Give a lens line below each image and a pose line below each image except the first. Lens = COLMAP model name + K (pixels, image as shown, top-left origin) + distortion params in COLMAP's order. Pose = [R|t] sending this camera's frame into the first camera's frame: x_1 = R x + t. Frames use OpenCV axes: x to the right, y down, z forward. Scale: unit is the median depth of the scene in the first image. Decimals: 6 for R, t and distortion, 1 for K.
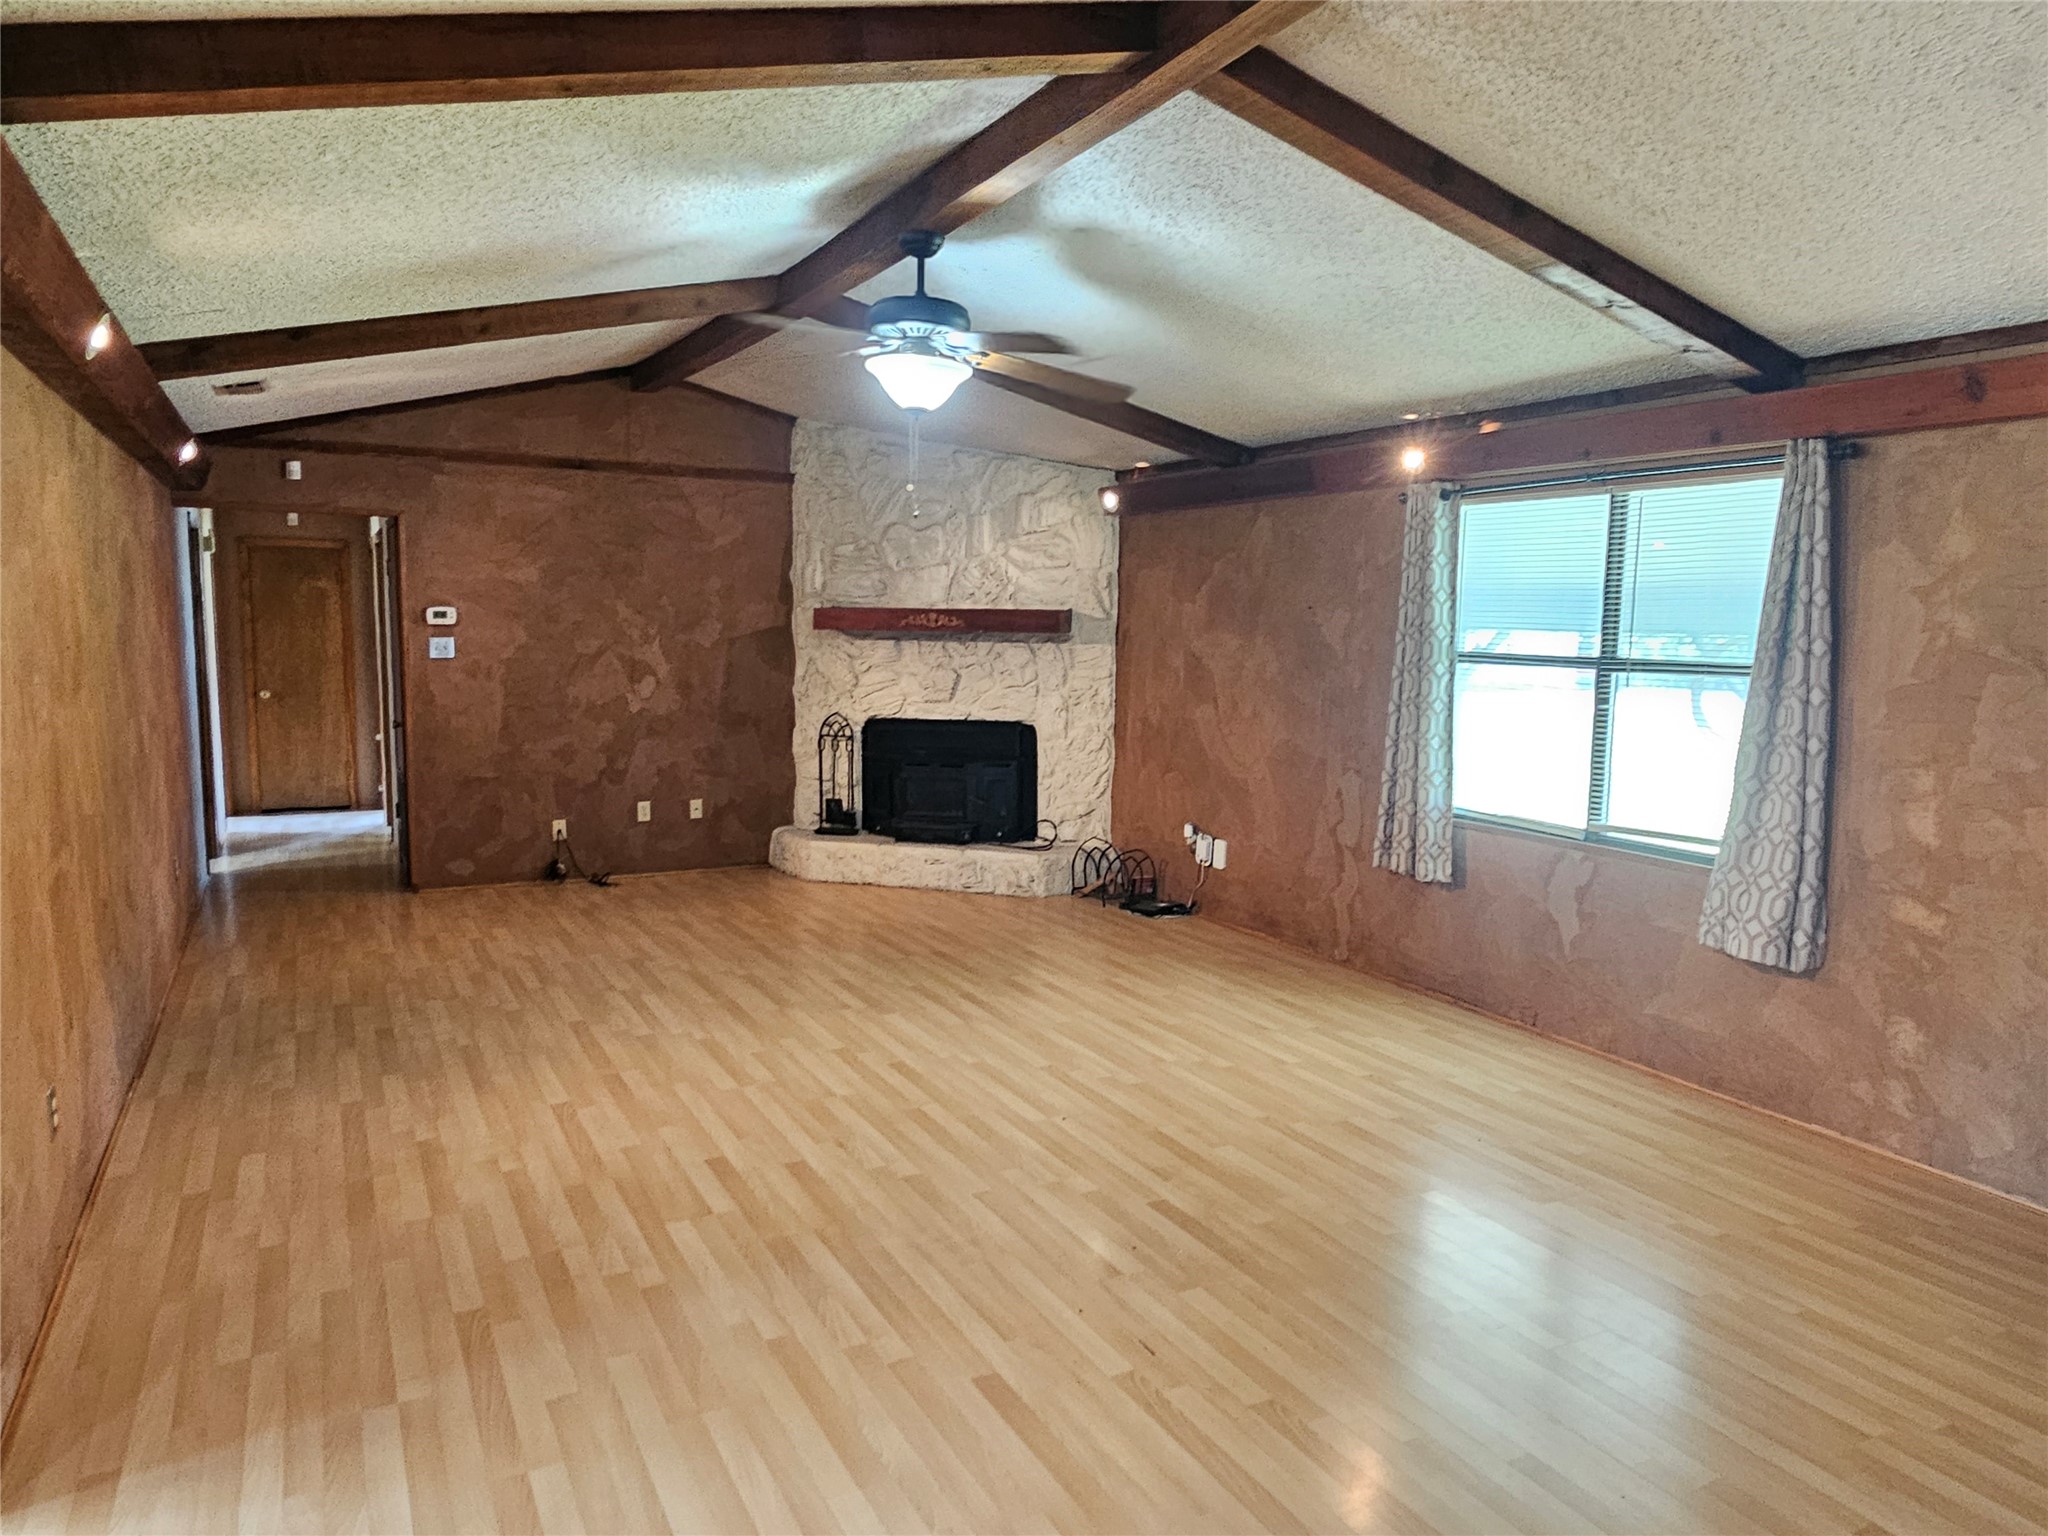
lens RADIAL K [[1347.0, 0, 1027.7], [0, 1347.0, 771.3], [0, 0, 1]] dist [0.000137, -0.002724]
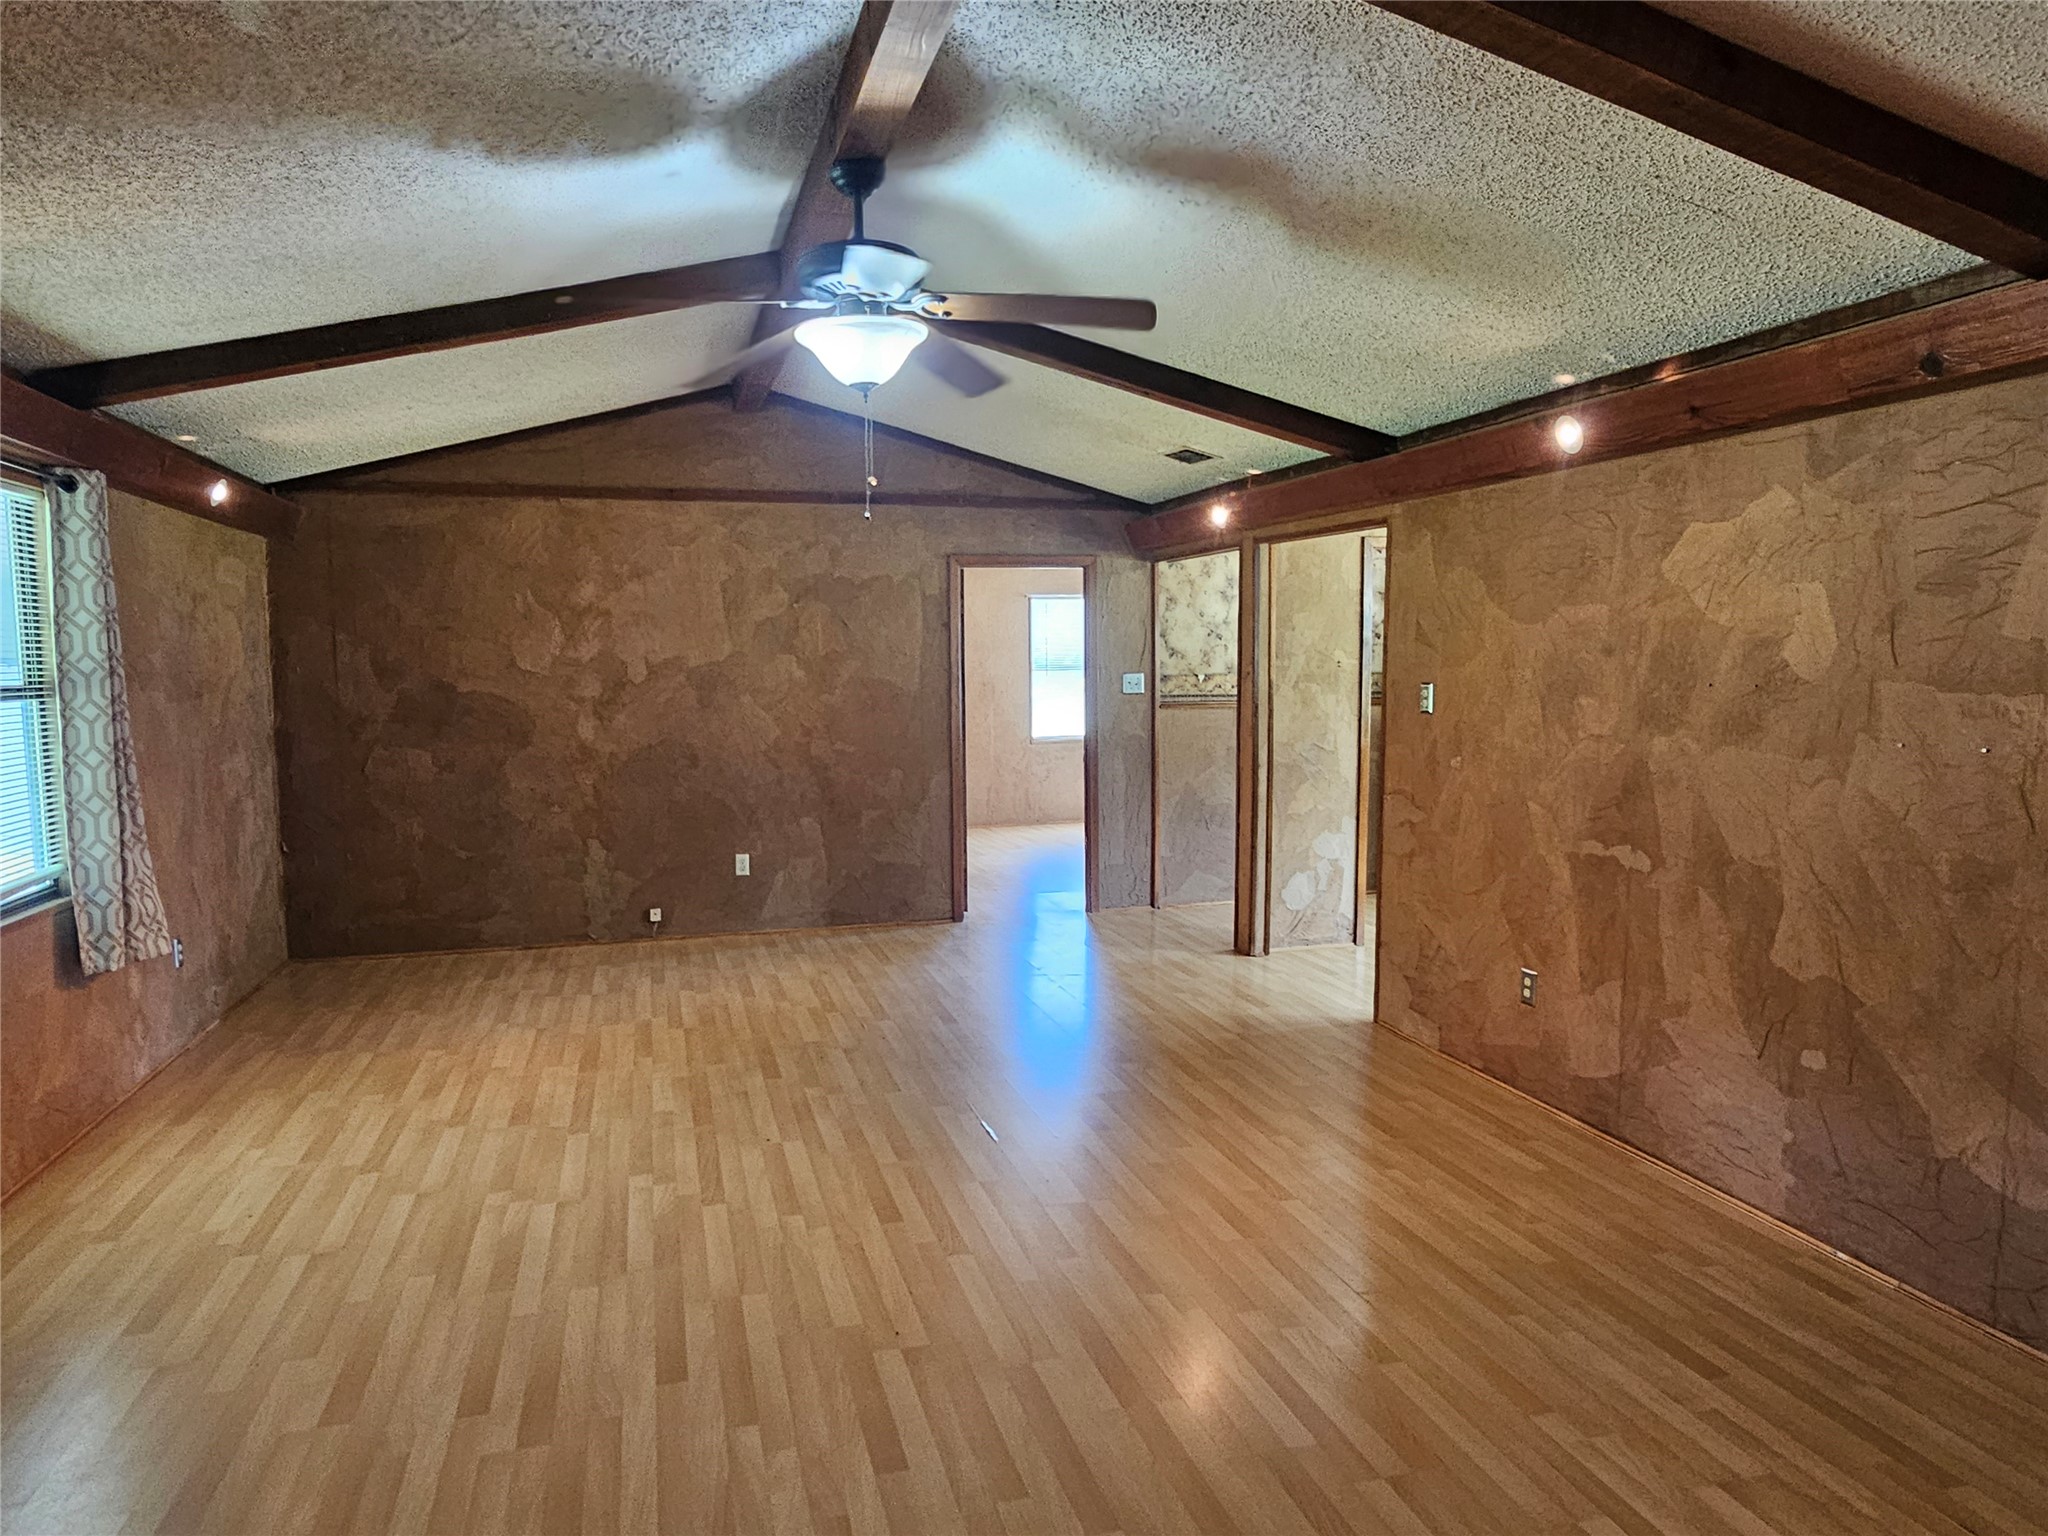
lens RADIAL K [[1347.0, 0, 1024.8], [0, 1347.0, 769.1], [0, 0, 1]] dist [0.000137, -0.002724]
pose [[-0.976779, -0.030182, 0.212115, -0.350570], [0.011946, 0.980815, 0.194574, -0.199638], [-0.213918, 0.192590, -0.957679, 1.787594]]
